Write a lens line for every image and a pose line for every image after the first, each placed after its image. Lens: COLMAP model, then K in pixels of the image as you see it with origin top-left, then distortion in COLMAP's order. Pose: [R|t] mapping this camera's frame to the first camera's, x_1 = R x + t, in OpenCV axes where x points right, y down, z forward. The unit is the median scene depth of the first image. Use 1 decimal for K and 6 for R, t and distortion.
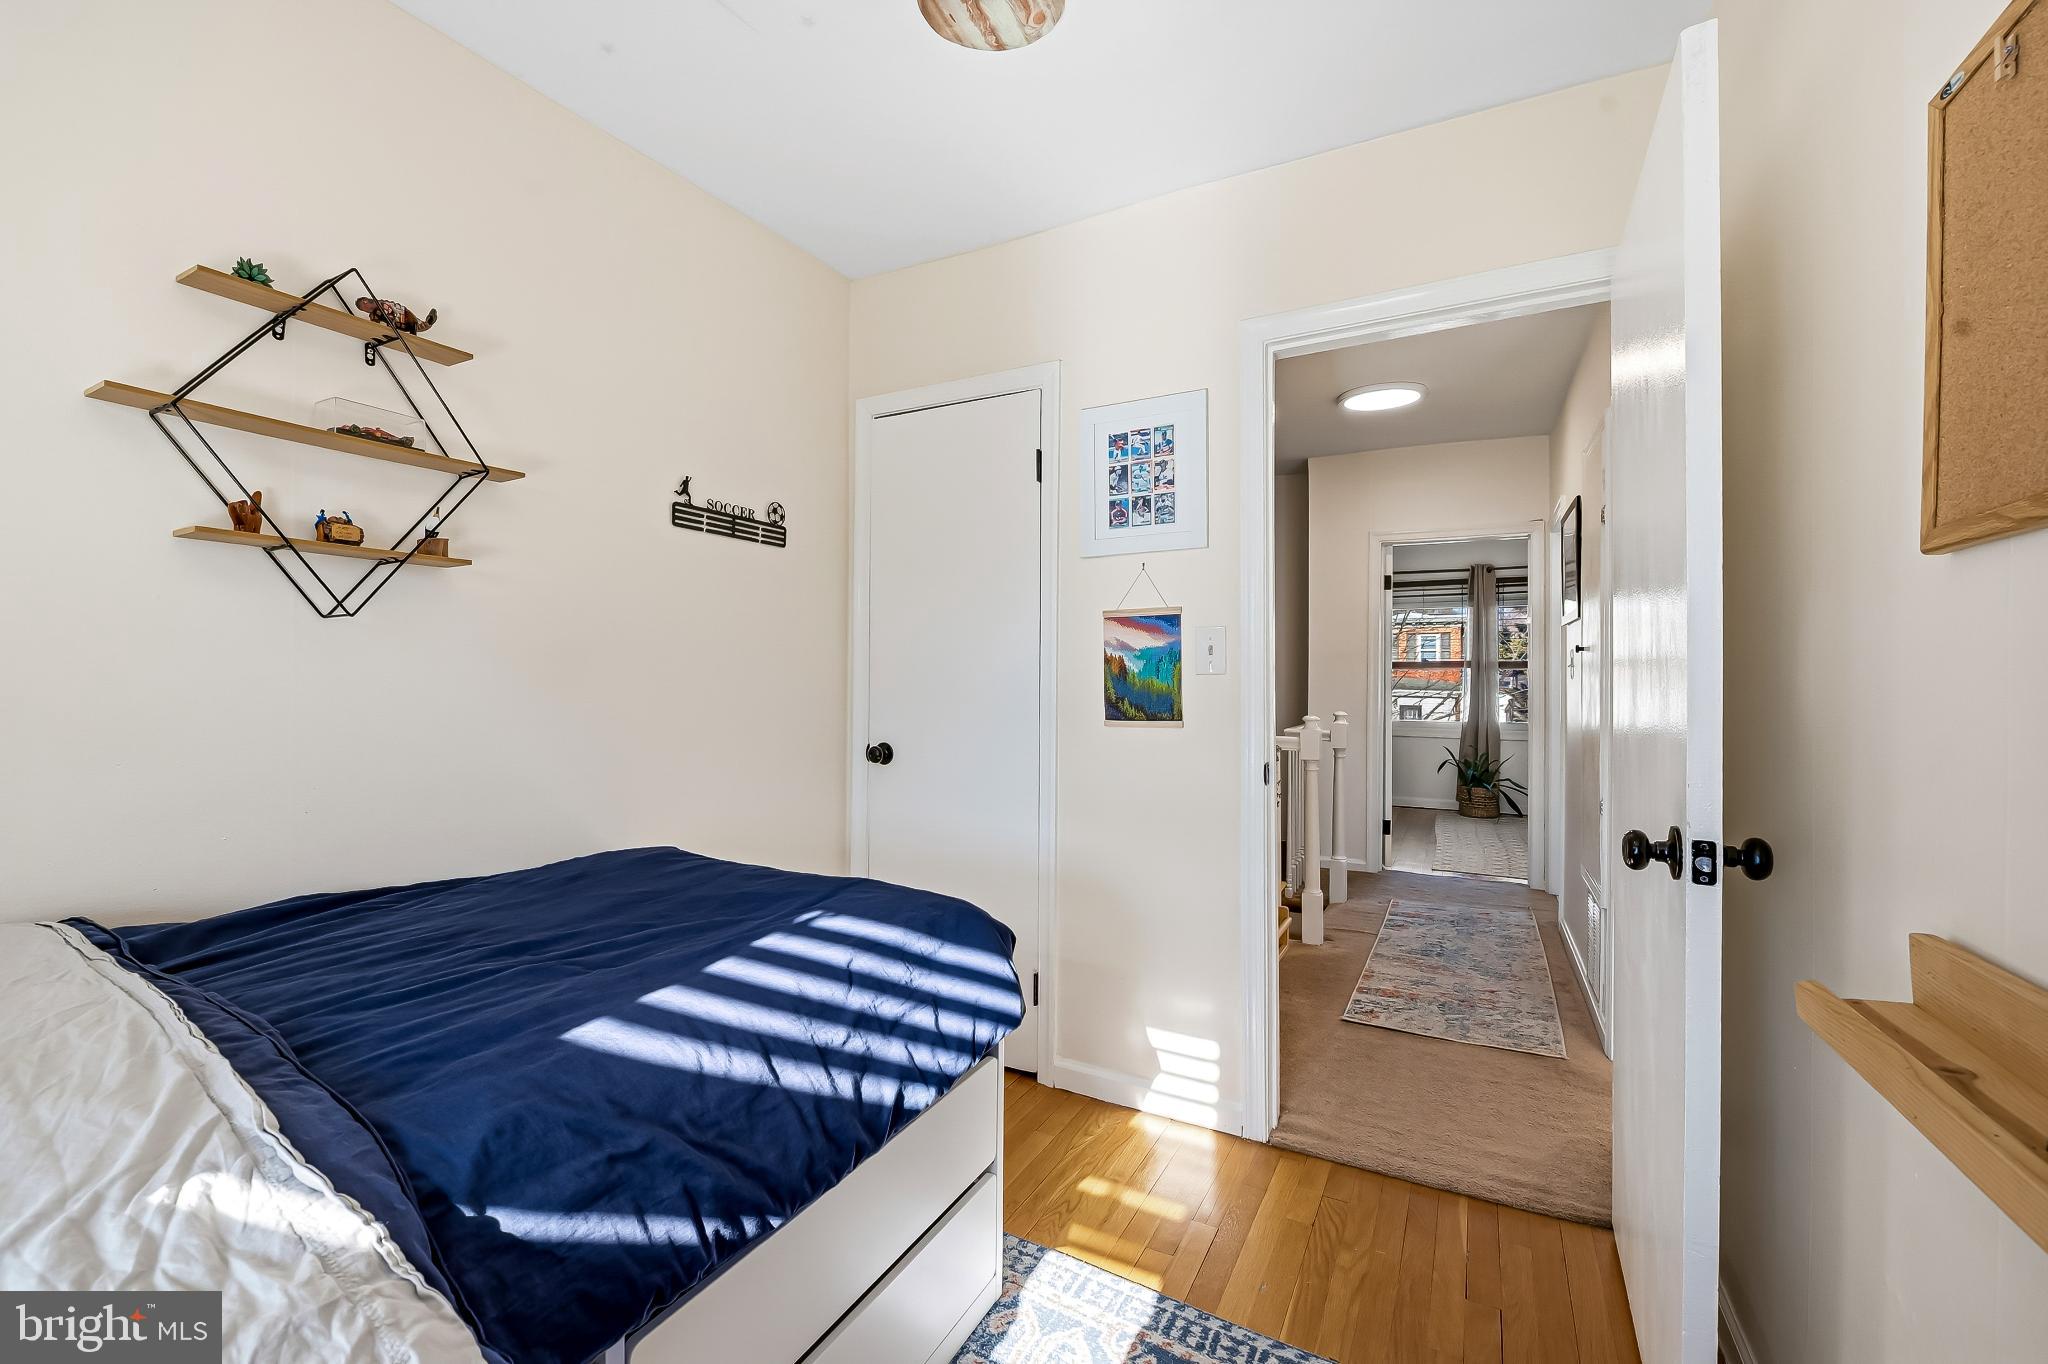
lens RADIAL K [[820.7, 0, 1024.0], [0, 820.7, 682.0], [0, 0, 1]] dist [-0.006825, -0.000173]
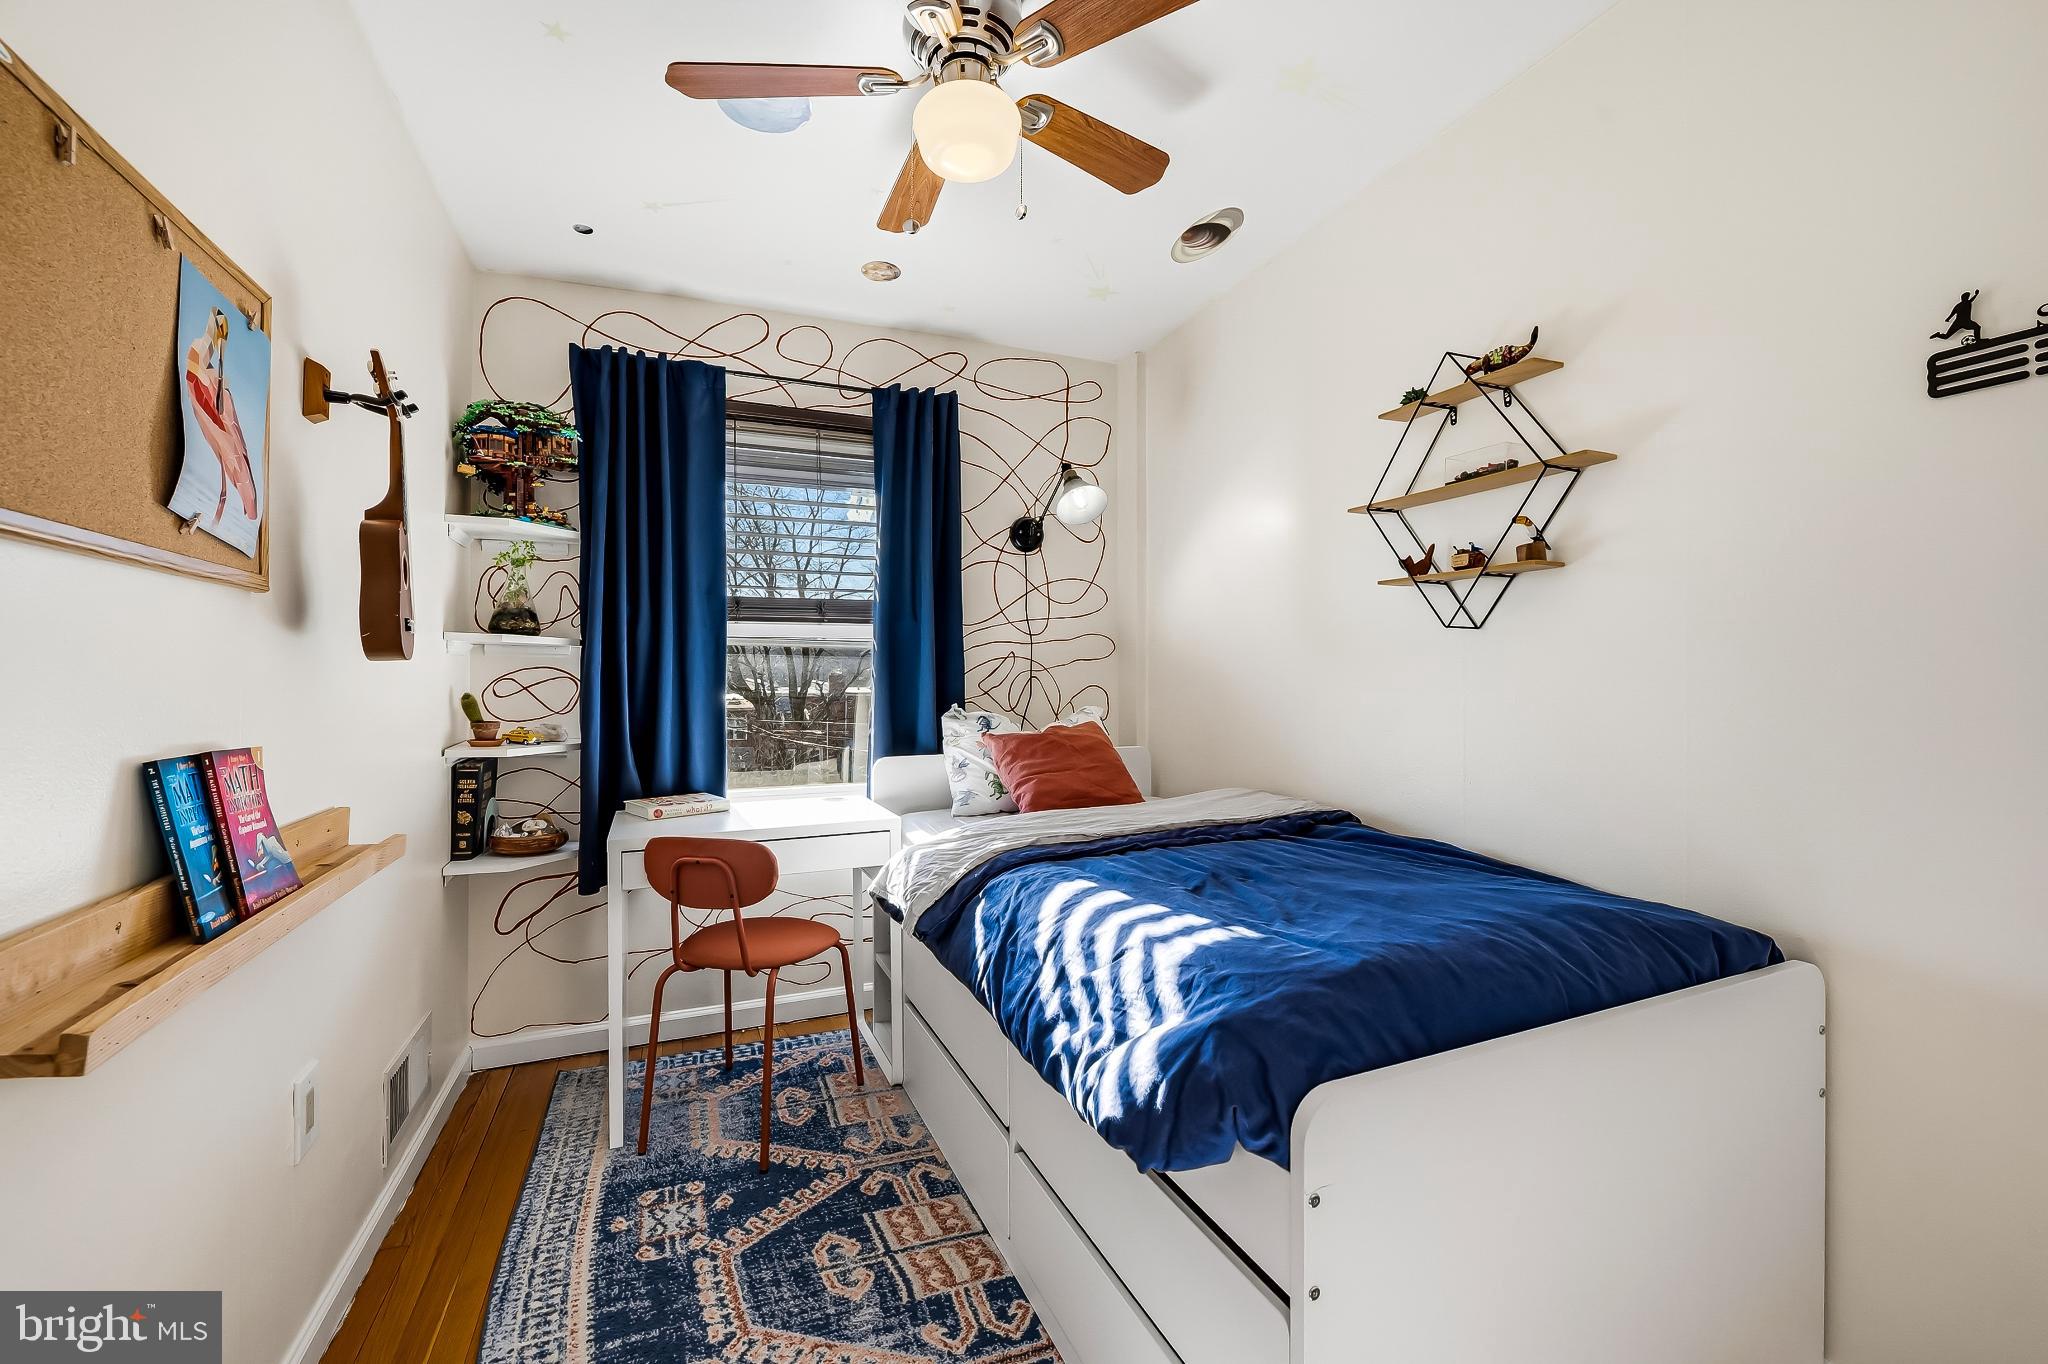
lens RADIAL K [[820.7, 0, 1024.0], [0, 820.7, 682.0], [0, 0, 1]] dist [-0.006825, -0.000173]
pose [[-0.627356, -0.002309, -0.778729, 0.530848], [-0.004807, 0.999988, 0.000907, 0.004530], [0.778718, 0.004313, -0.627360, 1.193065]]
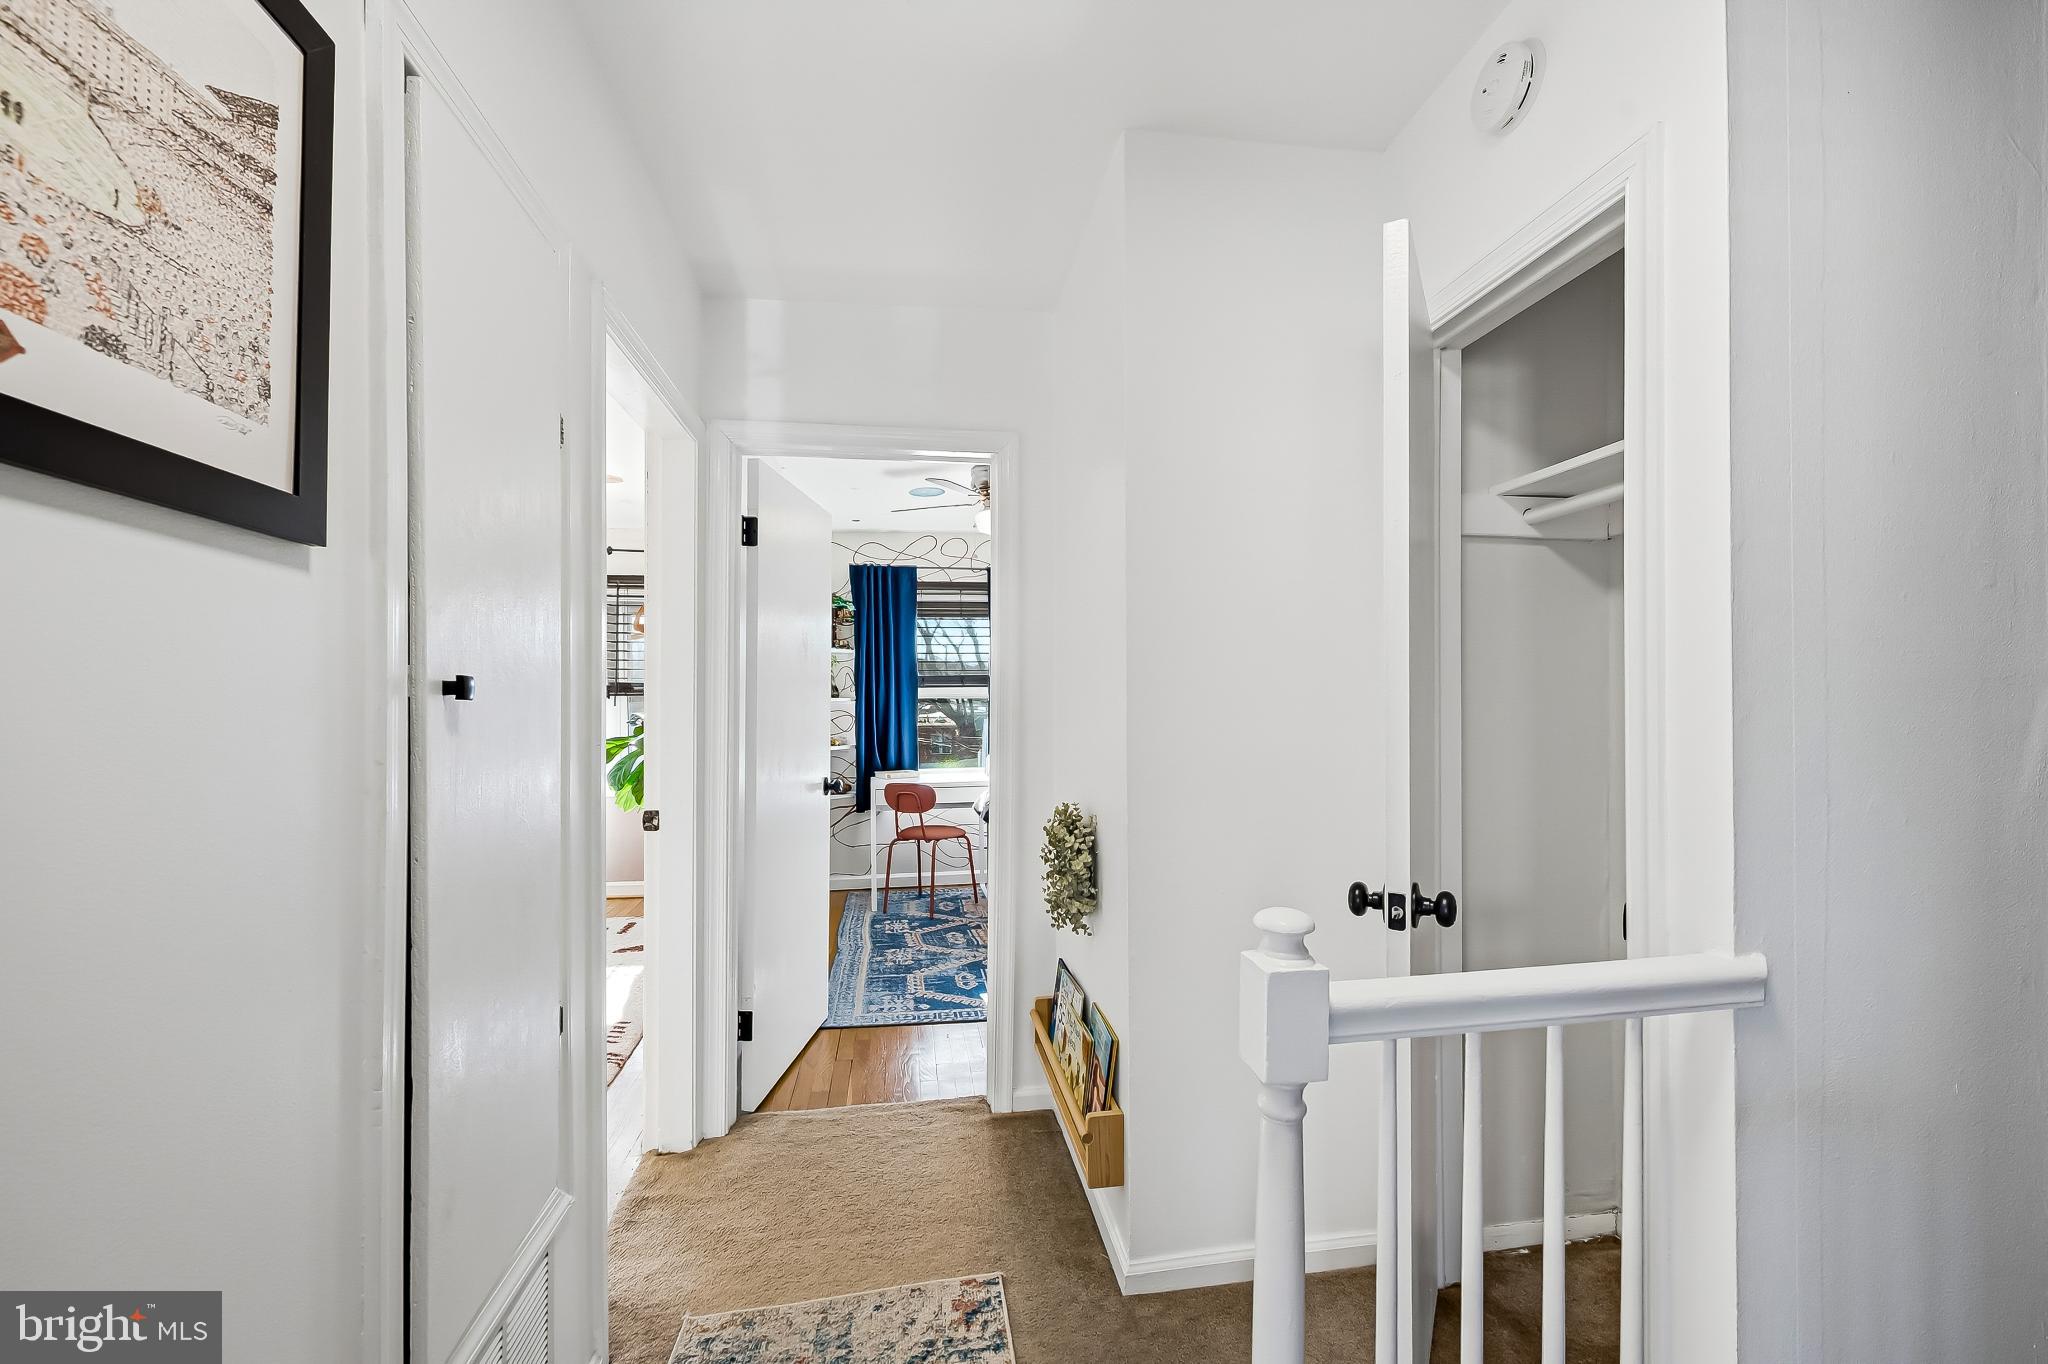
lens RADIAL K [[820.7, 0, 1024.0], [0, 820.7, 682.0], [0, 0, 1]] dist [-0.006825, -0.000173]
pose [[-0.795795, -0.006817, -0.605528, 1.119513], [0.006093, 0.999796, -0.019264, -0.046741], [0.605536, -0.019020, -0.795591, 2.270180]]
